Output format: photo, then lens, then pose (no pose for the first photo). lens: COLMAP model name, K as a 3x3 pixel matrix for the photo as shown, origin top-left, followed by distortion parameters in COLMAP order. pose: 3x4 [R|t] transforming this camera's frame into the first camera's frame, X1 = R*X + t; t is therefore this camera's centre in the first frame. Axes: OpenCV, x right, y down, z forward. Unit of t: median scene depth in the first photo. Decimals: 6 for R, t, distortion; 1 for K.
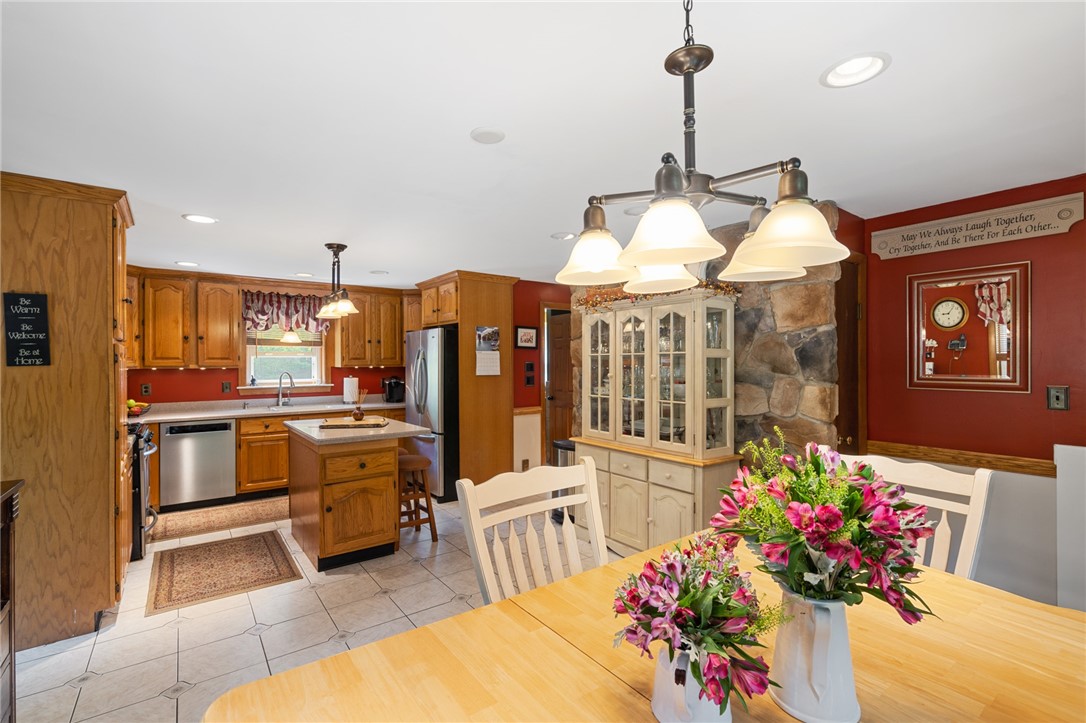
lens RADIAL K [[492.9, 0, 540.7], [0, 492.9, 362.3], [0, 0, 1]] dist [-0.001678, 0.000492]
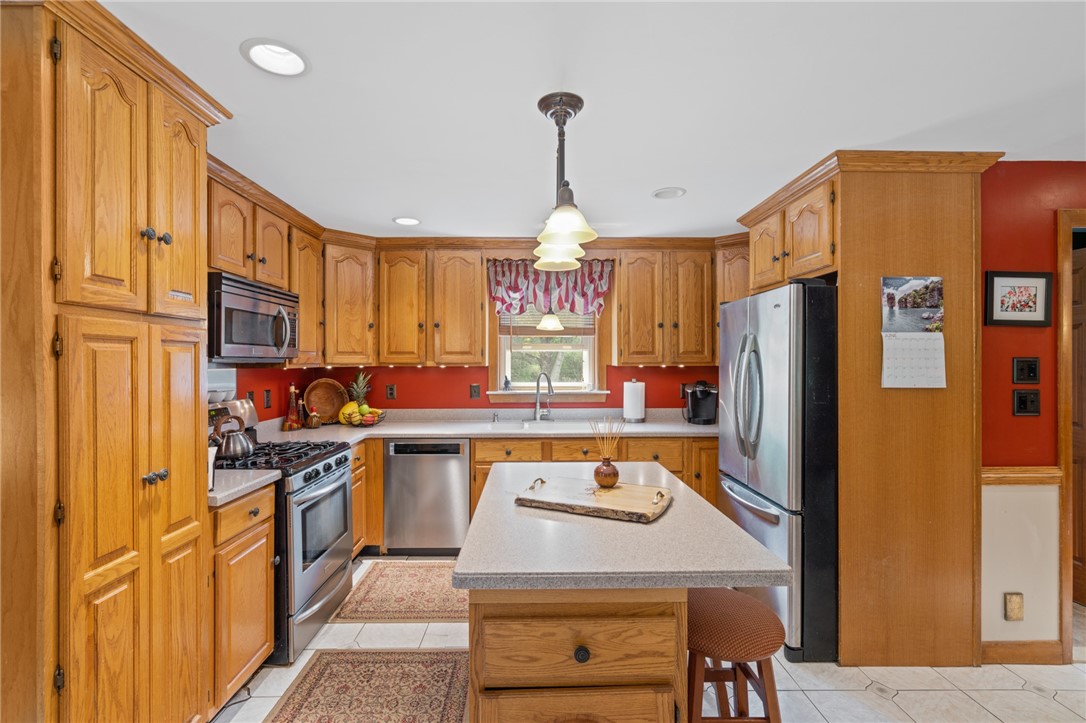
lens RADIAL K [[492.9, 0, 540.7], [0, 492.9, 362.3], [0, 0, 1]] dist [-0.001678, 0.000492]
pose [[0.811791, 0.005196, -0.583925, -0.115368], [-0.002317, 0.999981, 0.005677, 0.001756], [0.583944, -0.003256, 0.811787, 0.441653]]
